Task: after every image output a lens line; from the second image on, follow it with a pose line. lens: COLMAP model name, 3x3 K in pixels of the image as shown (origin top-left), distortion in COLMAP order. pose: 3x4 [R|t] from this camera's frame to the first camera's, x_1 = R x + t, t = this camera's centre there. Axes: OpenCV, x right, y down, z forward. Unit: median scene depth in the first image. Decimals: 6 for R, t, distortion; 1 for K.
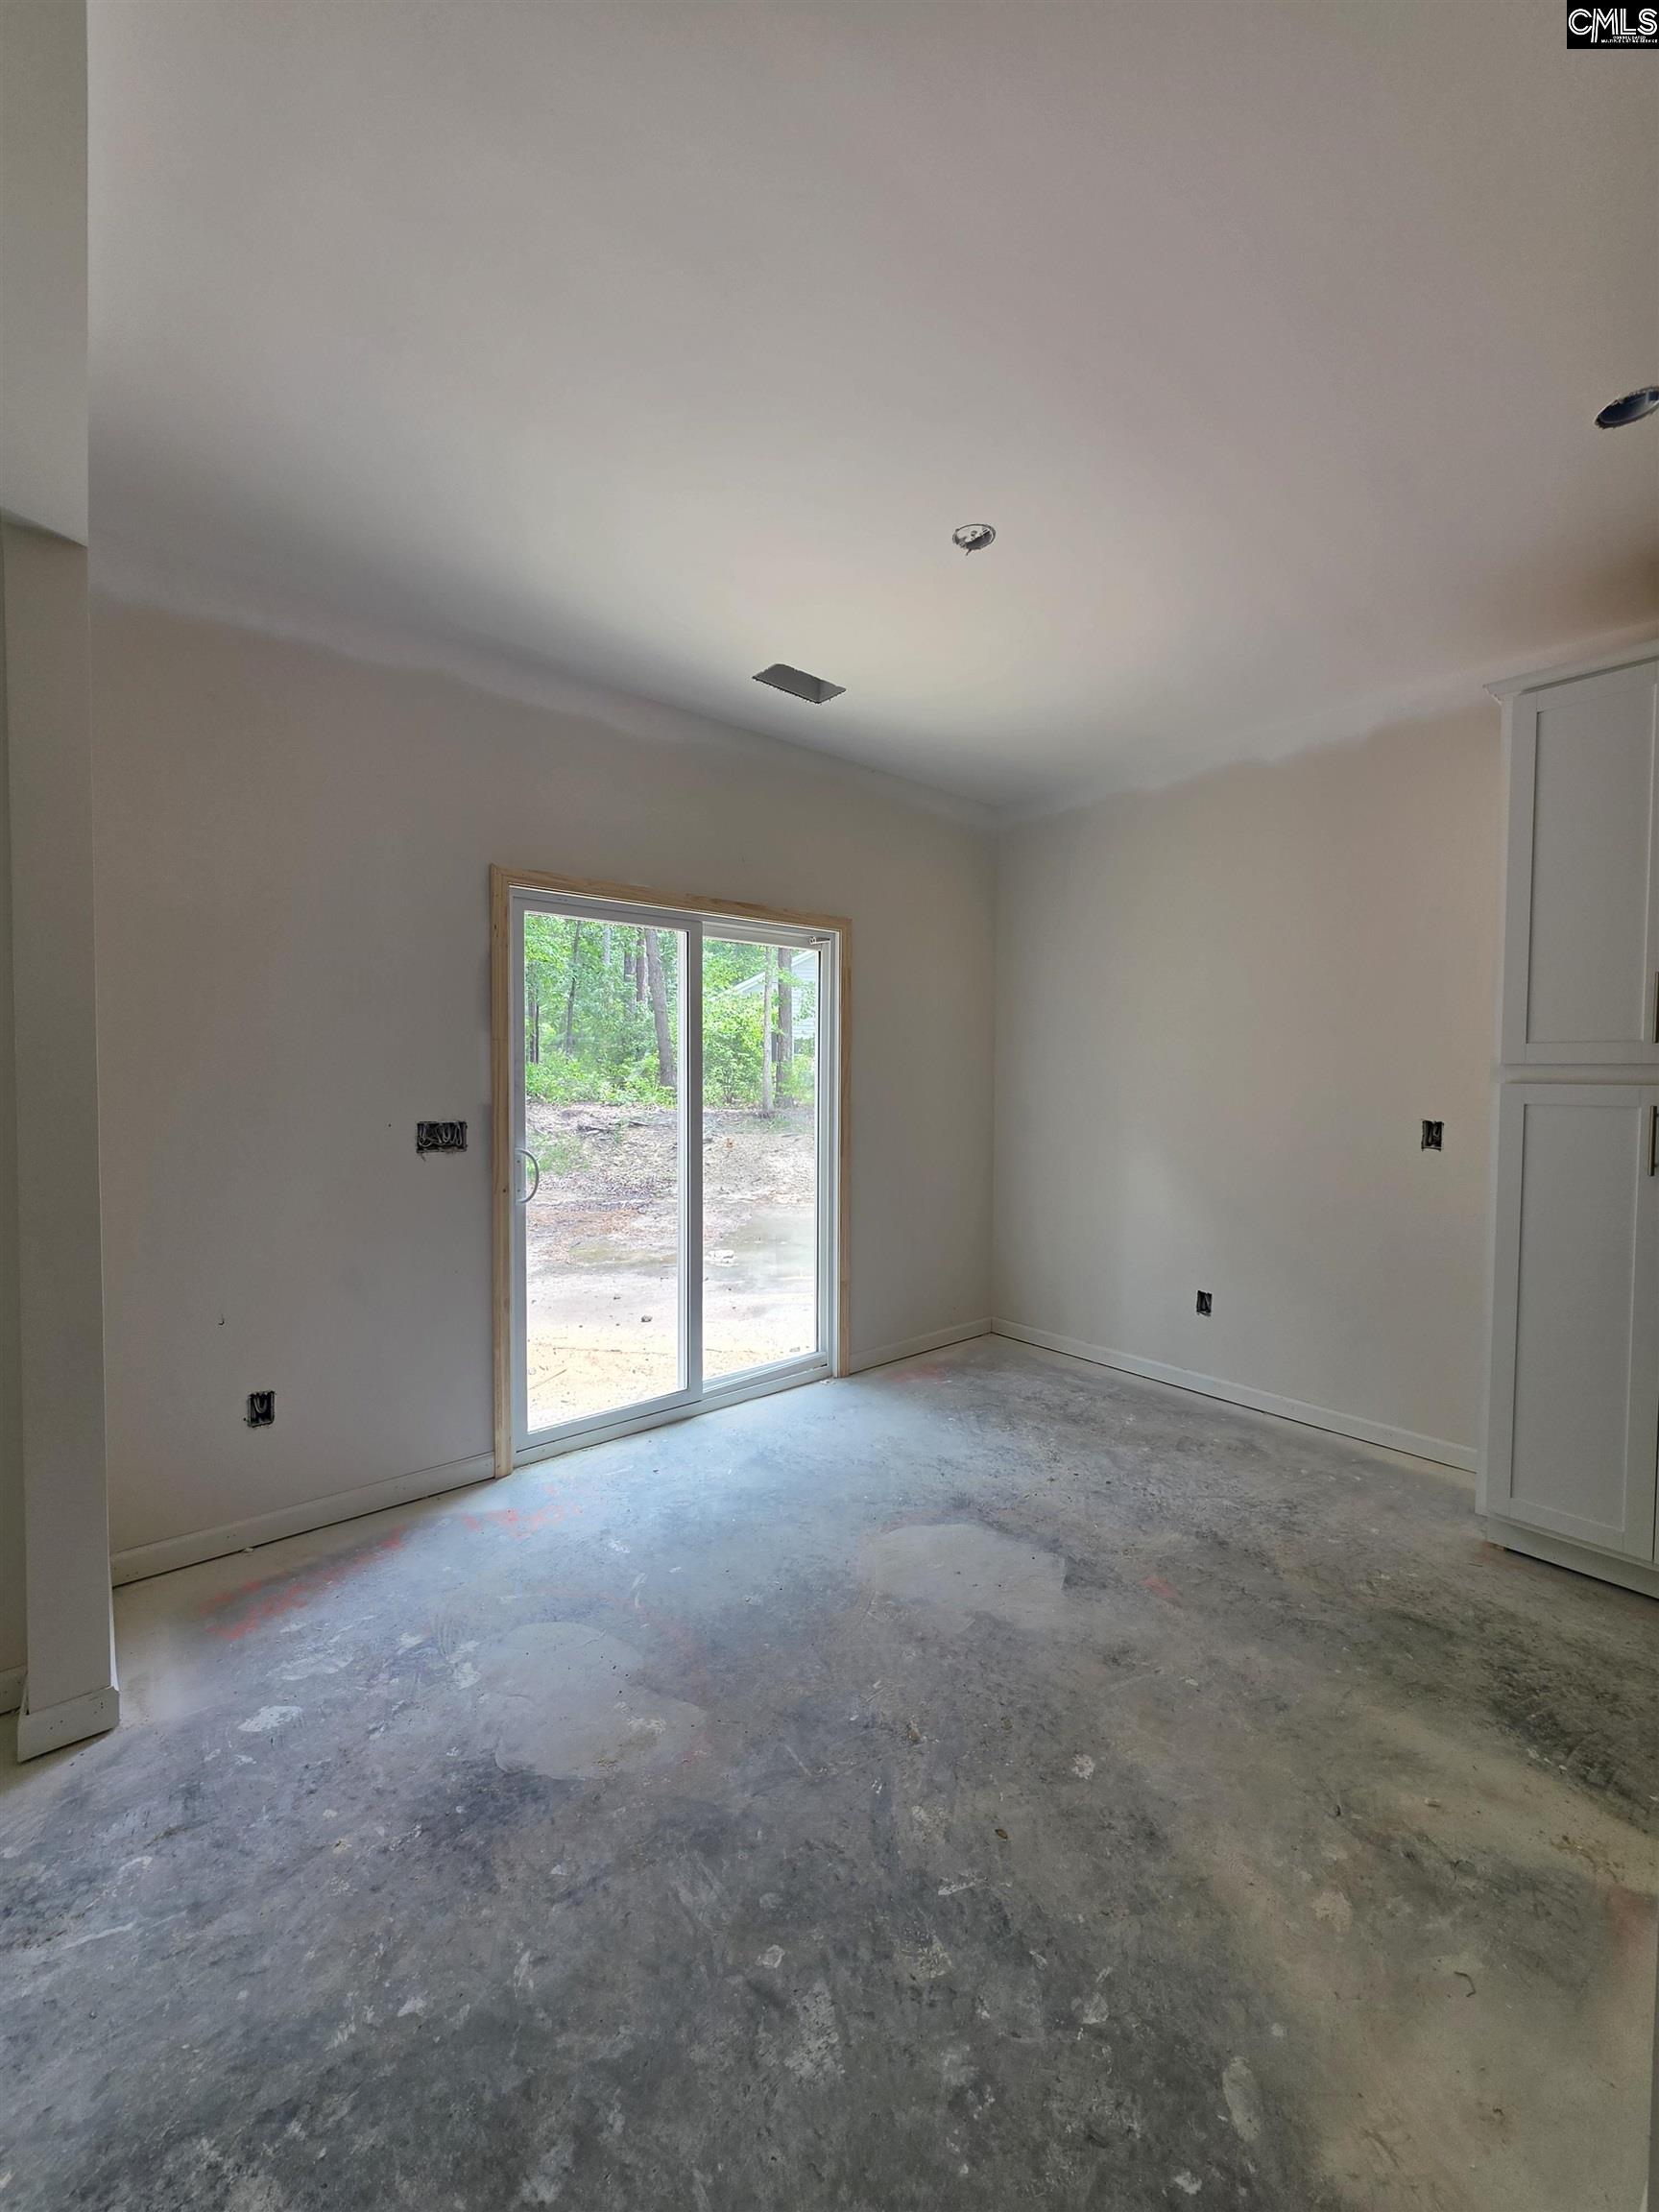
lens RADIAL K [[881.3, 0, 839.1], [0, 881.3, 1102.0], [0, 0, 1]] dist [-0.005389, 0.002011]
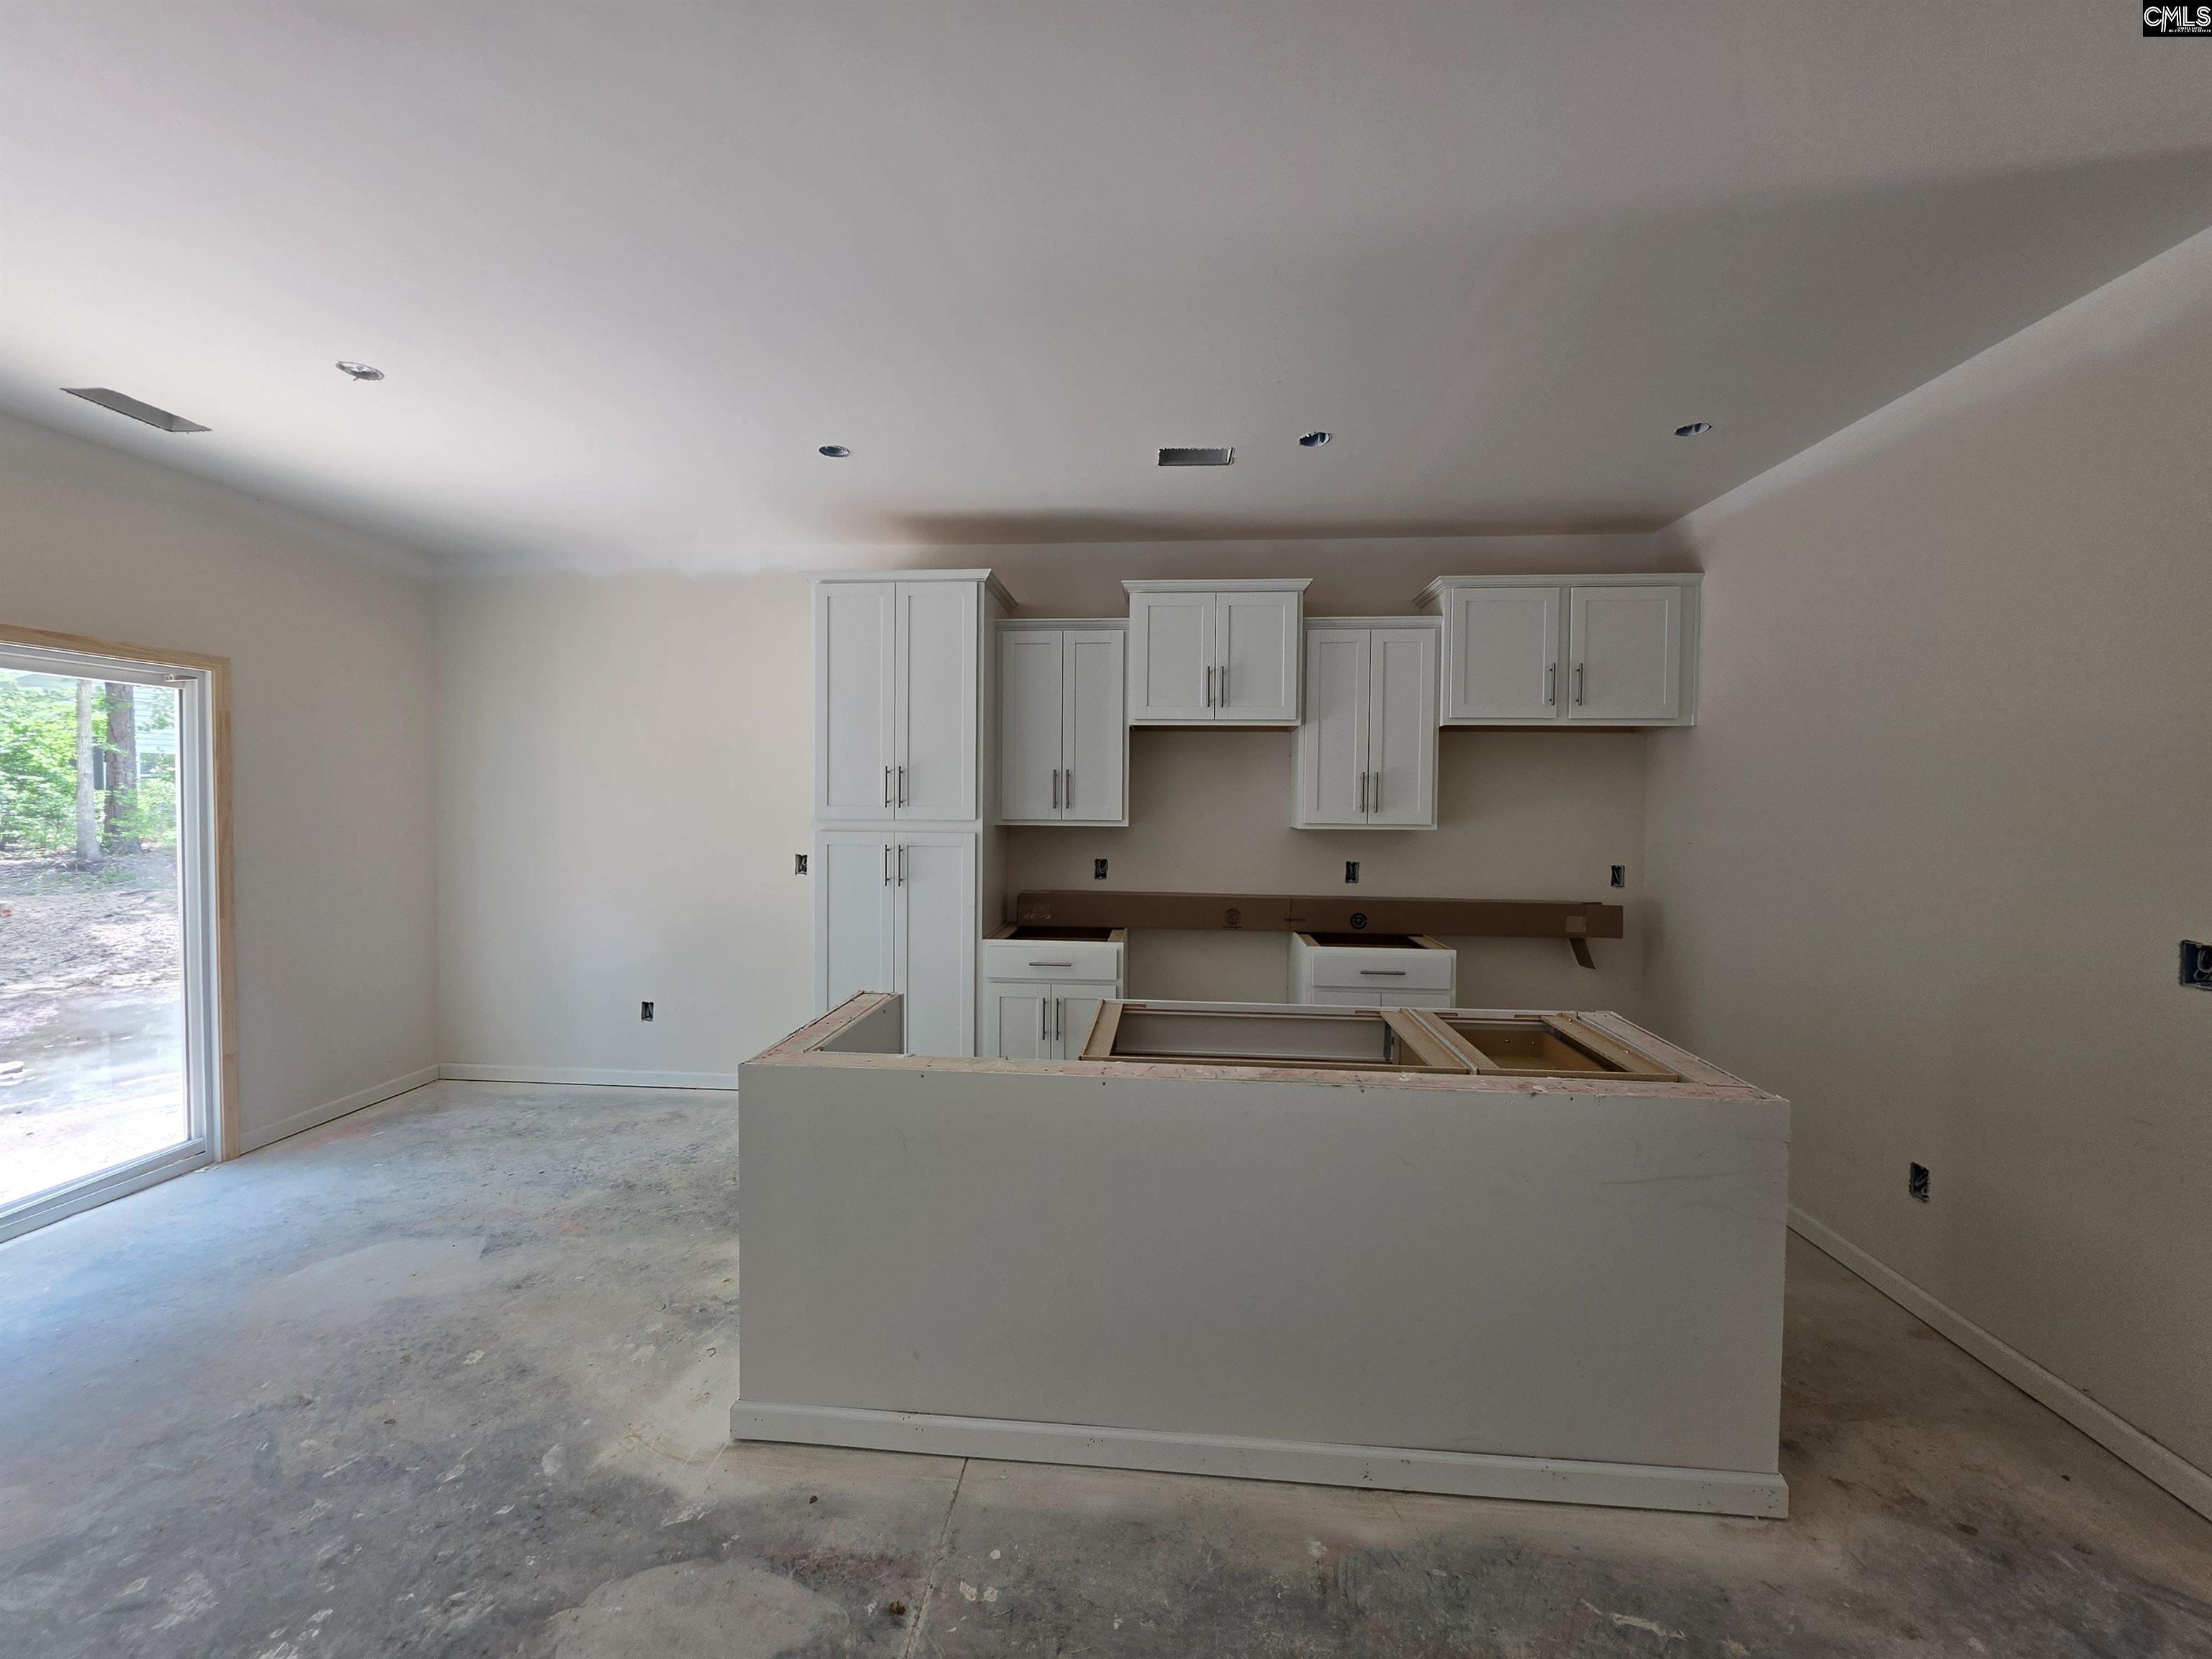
lens RADIAL K [[881.3, 0, 1097.1], [0, 881.3, 824.5], [0, 0, 1]] dist [-0.005389, 0.002011]
pose [[0.713394, -0.018755, 0.700512, 0.024543], [0.021026, 0.999765, 0.005355, -0.034318], [-0.700447, 0.010909, 0.713621, -0.486379]]
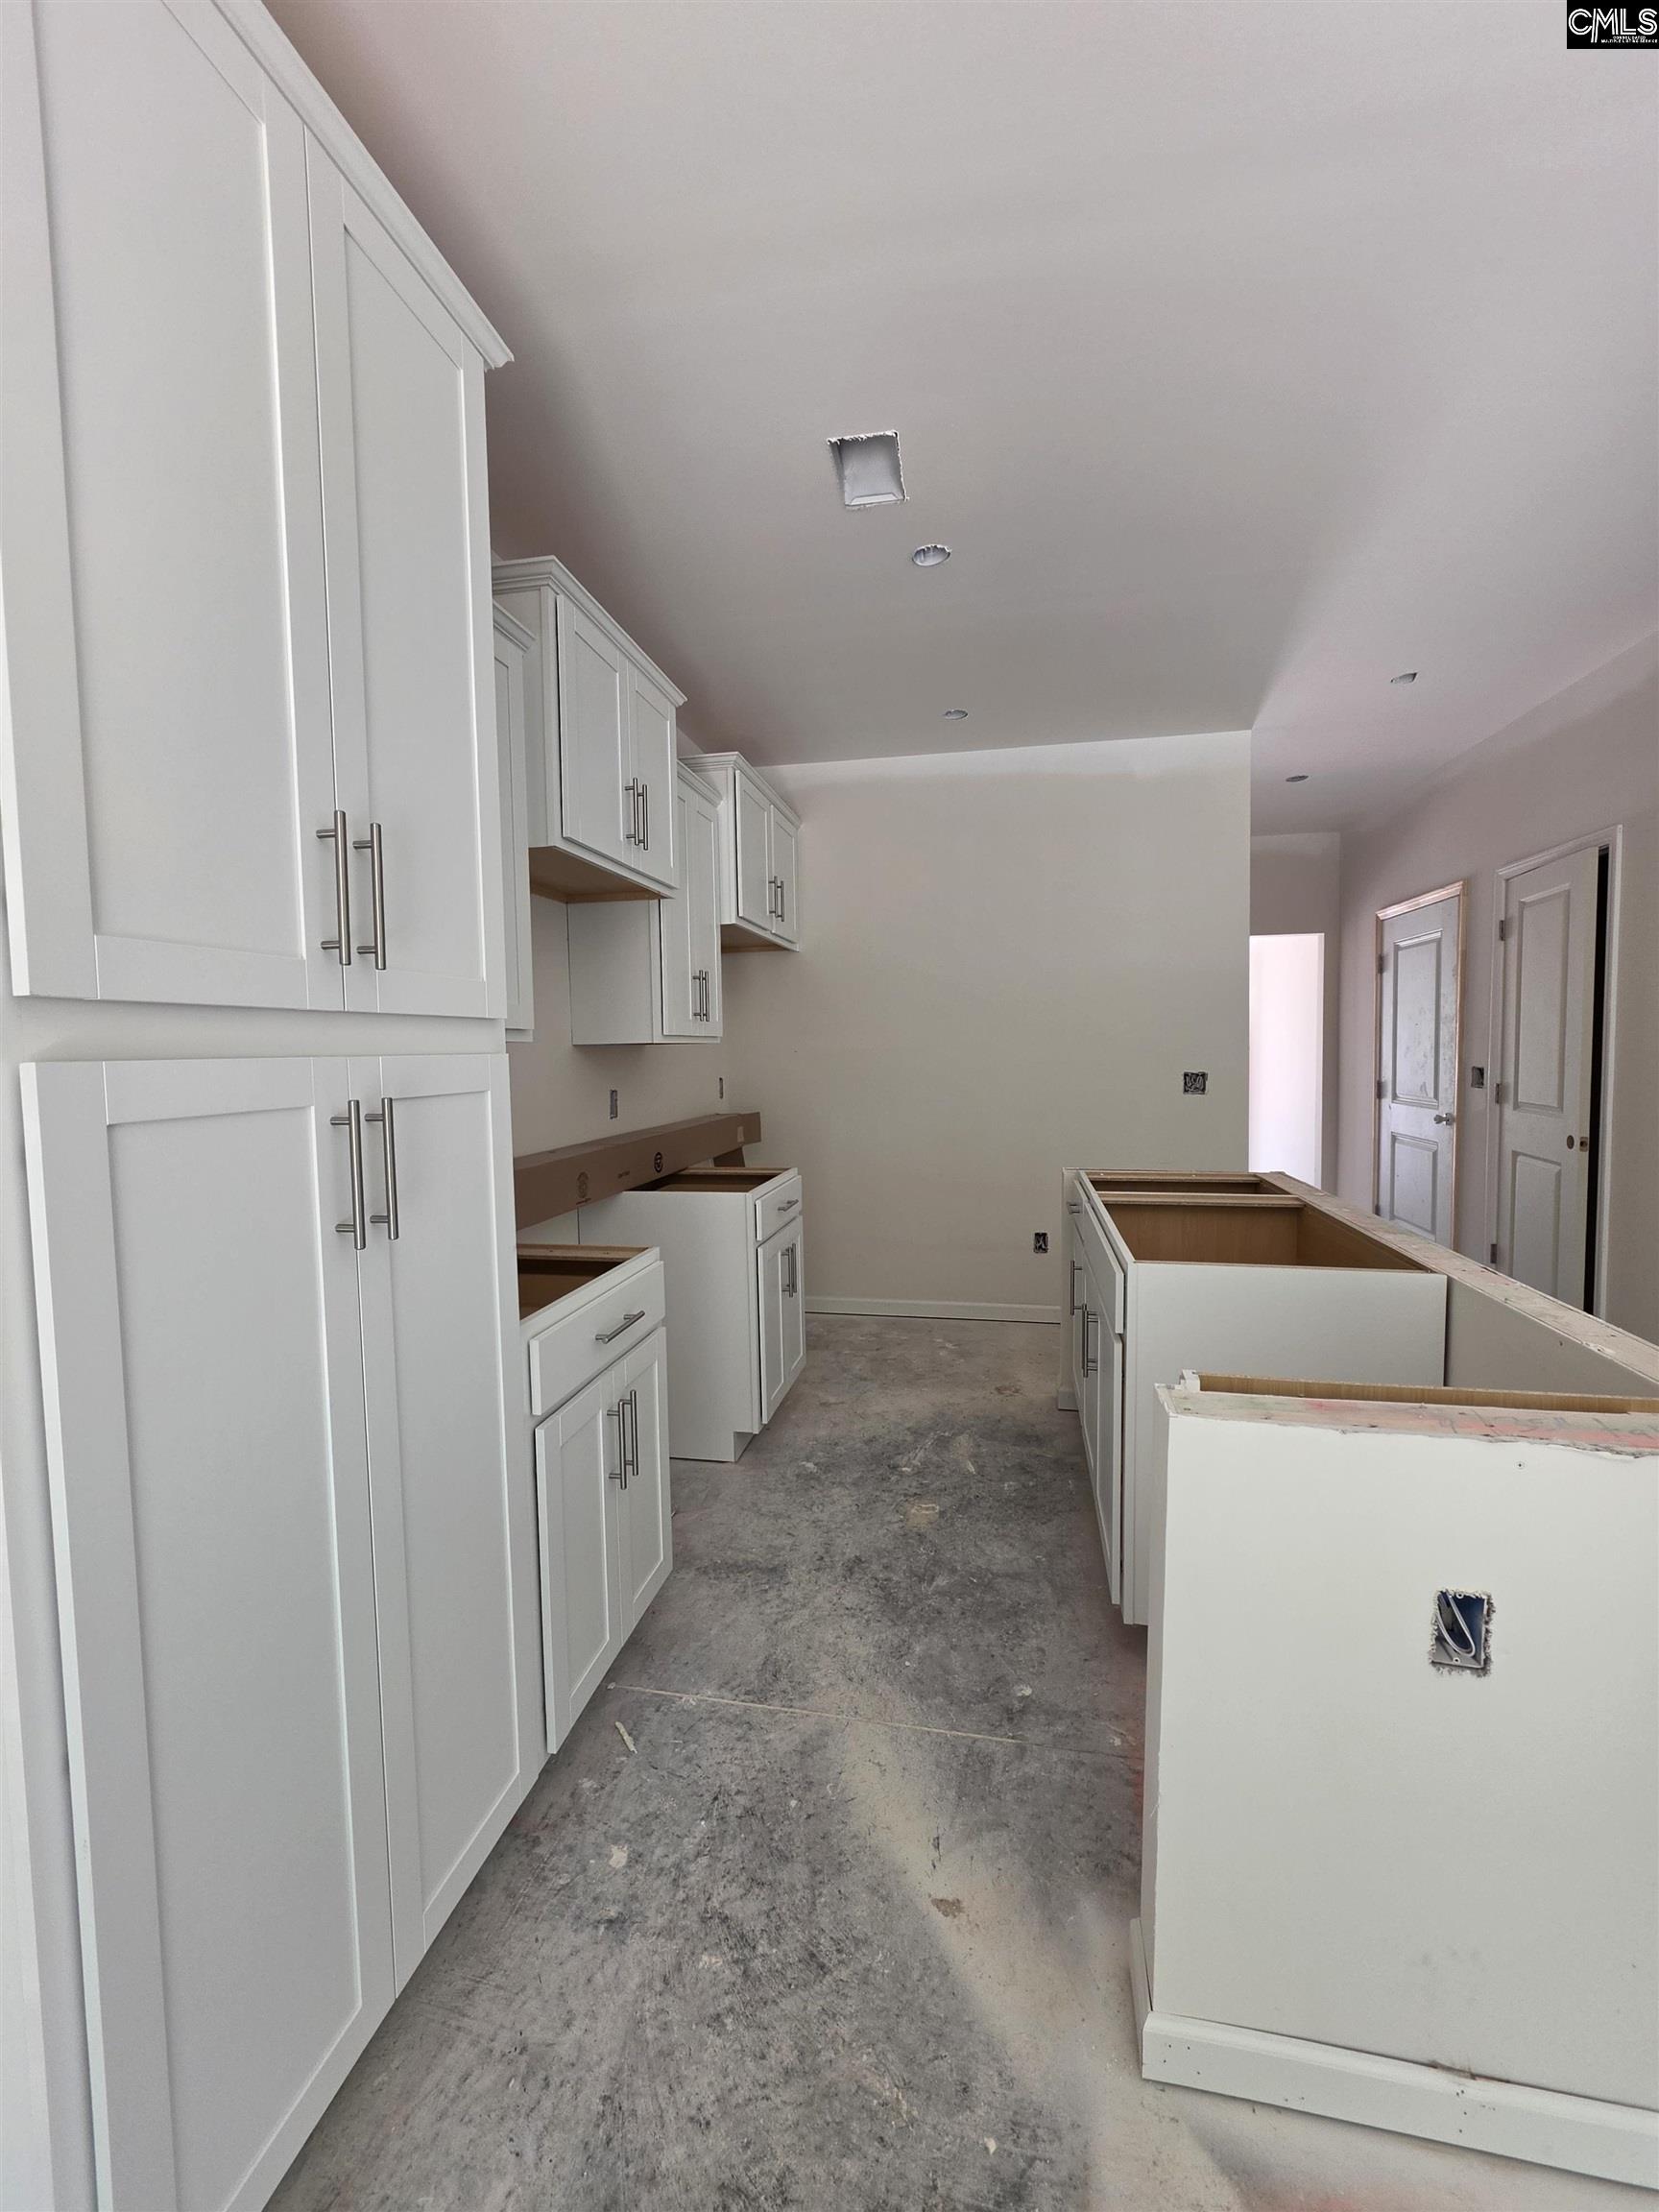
lens RADIAL K [[881.3, 0, 837.7], [0, 881.3, 1099.0], [0, 0, 1]] dist [-0.005389, 0.002011]
pose [[-0.622057, -0.042127, 0.781837, 0.388367], [0.040759, 0.995455, 0.086067, -0.025637], [-0.781910, 0.085405, -0.617513, 1.046610]]
